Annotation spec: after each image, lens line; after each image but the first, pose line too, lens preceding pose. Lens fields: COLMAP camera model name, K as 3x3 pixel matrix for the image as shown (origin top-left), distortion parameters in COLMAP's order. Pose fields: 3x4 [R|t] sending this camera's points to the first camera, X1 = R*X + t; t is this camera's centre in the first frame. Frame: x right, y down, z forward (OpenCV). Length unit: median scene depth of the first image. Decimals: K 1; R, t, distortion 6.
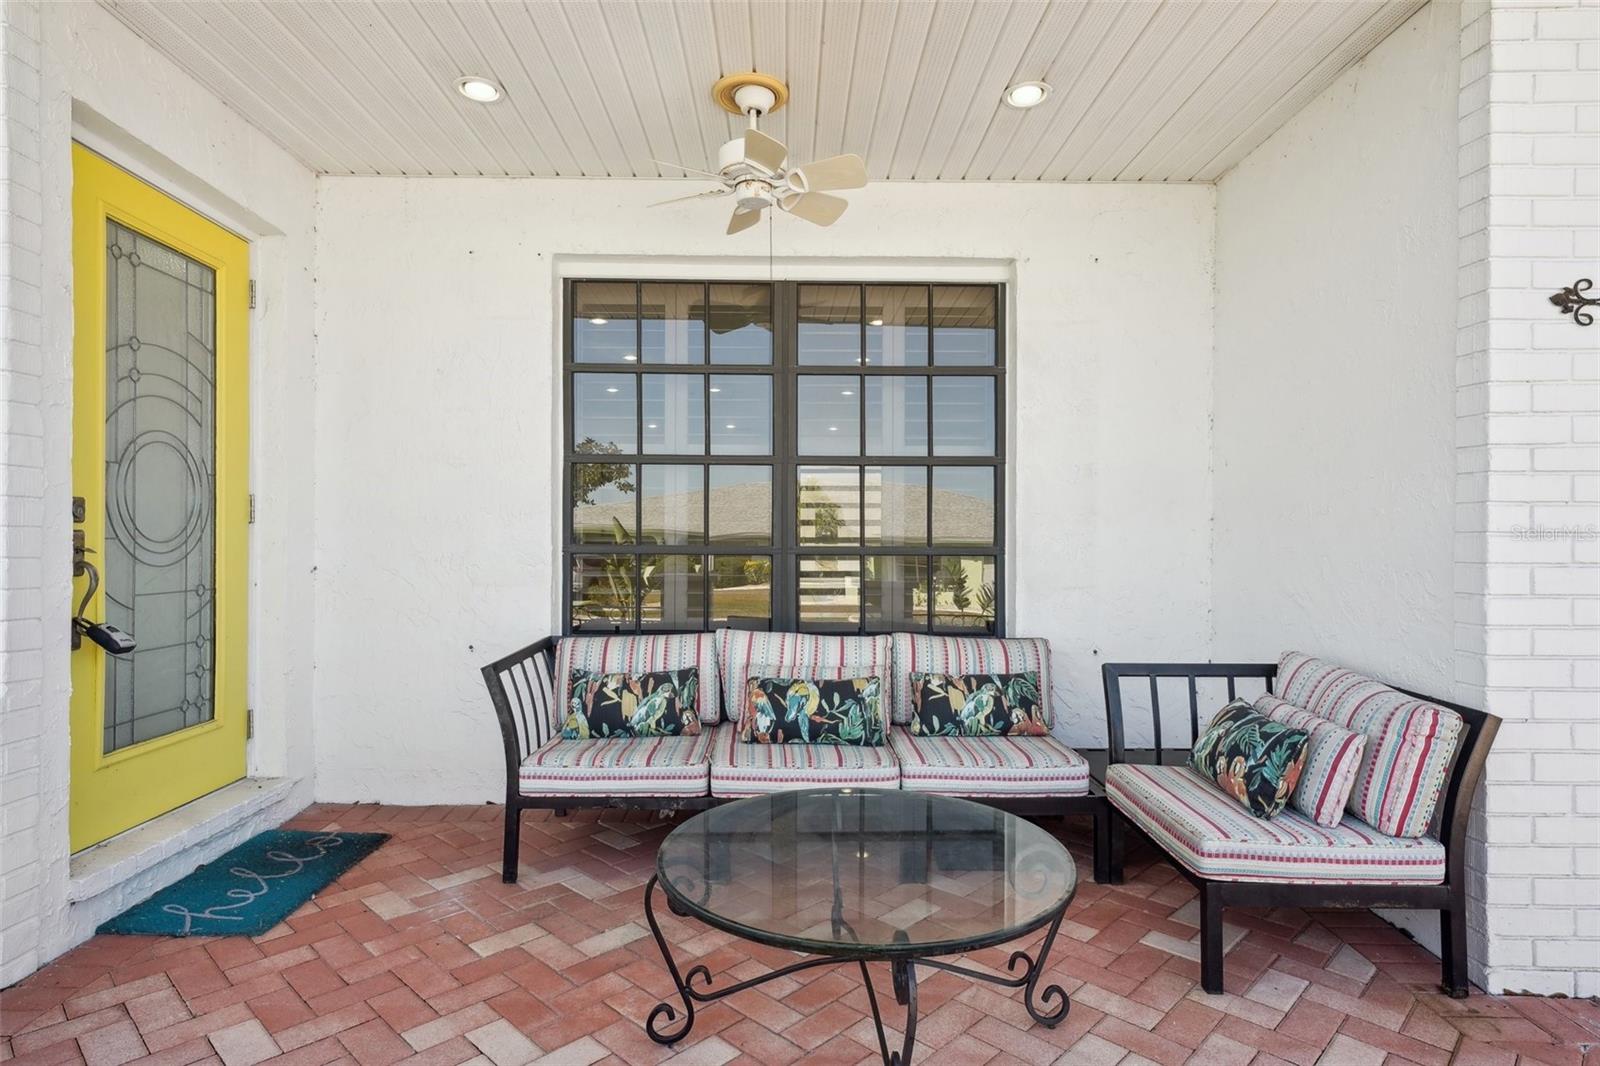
lens RADIAL K [[875.7, 0, 795.3], [0, 875.7, 543.8], [0, 0, 1]] dist [0.008241, 0.003433]
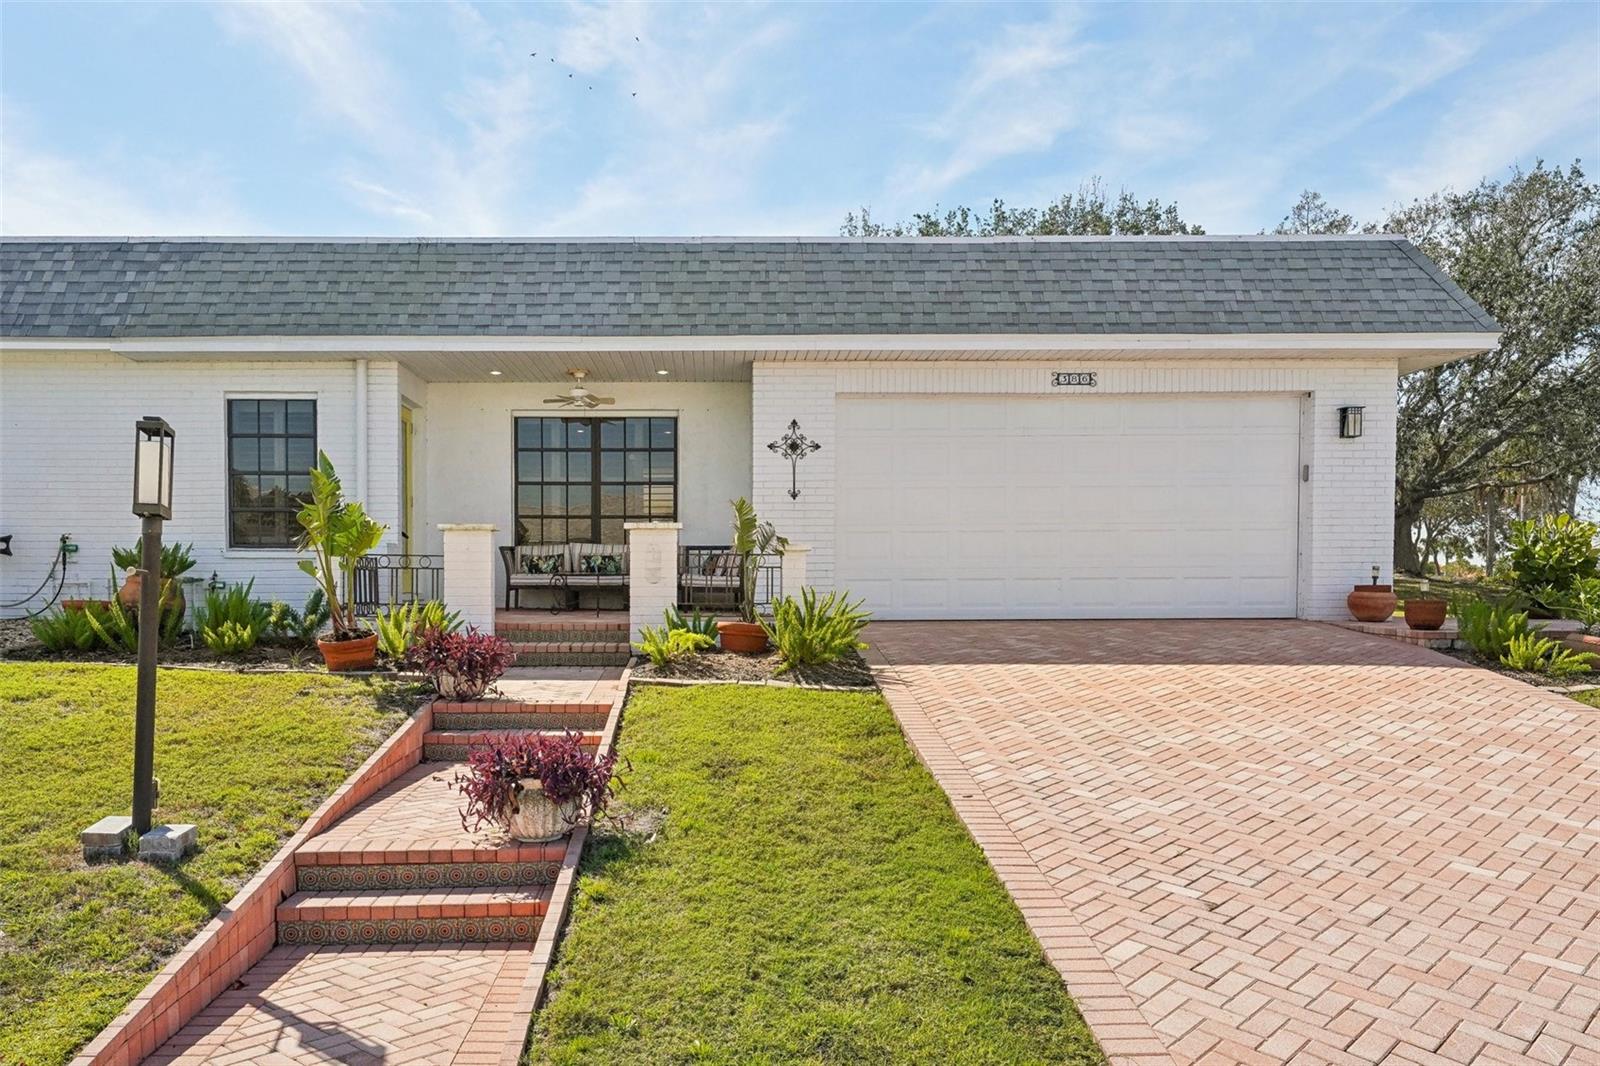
lens RADIAL K [[1266.1, 0, 701.1], [0, 1266.1, 596.6], [0, 0, 1]] dist [0.012106, -0.000521]
pose [[0.999788, -0.003706, -0.020273, 0.465578], [0.003973, 0.999906, 0.013136, 0.243668], [0.020223, -0.013214, 0.999708, -3.463654]]
